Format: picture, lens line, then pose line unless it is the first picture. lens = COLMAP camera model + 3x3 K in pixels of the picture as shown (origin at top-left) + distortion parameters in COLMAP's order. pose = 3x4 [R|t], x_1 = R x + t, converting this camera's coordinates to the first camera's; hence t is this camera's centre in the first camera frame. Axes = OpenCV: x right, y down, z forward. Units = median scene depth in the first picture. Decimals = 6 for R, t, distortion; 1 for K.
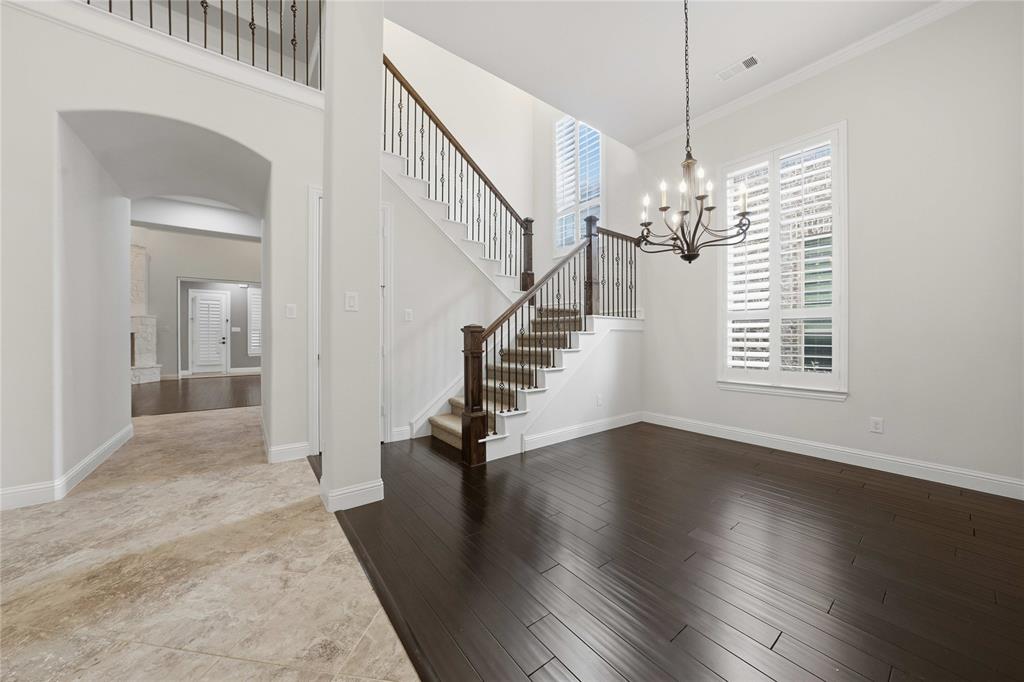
lens RADIAL K [[357.8, 0, 512.0], [0, 357.8, 341.0], [0, 0, 1]] dist [-0.001608, -0.000024]
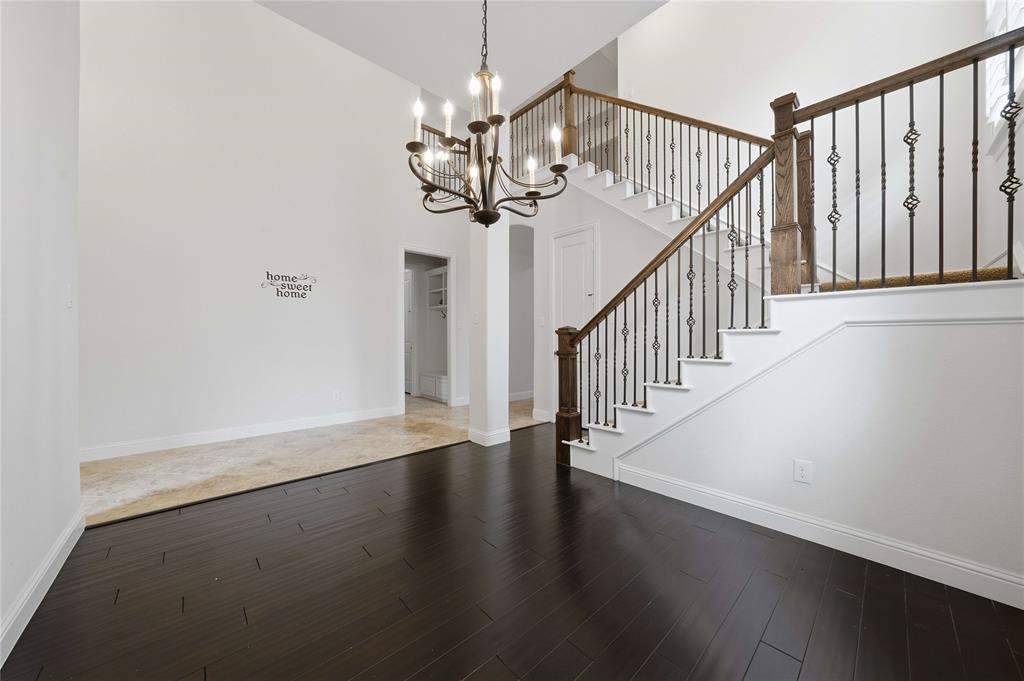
lens RADIAL K [[357.8, 0, 512.0], [0, 357.8, 340.5], [0, 0, 1]] dist [-0.001608, -0.000024]
pose [[0.095265, 0.002034, -0.995450, 0.874308], [-0.015966, 0.999872, 0.000515, -0.003691], [0.995324, 0.015845, 0.095285, 0.732894]]
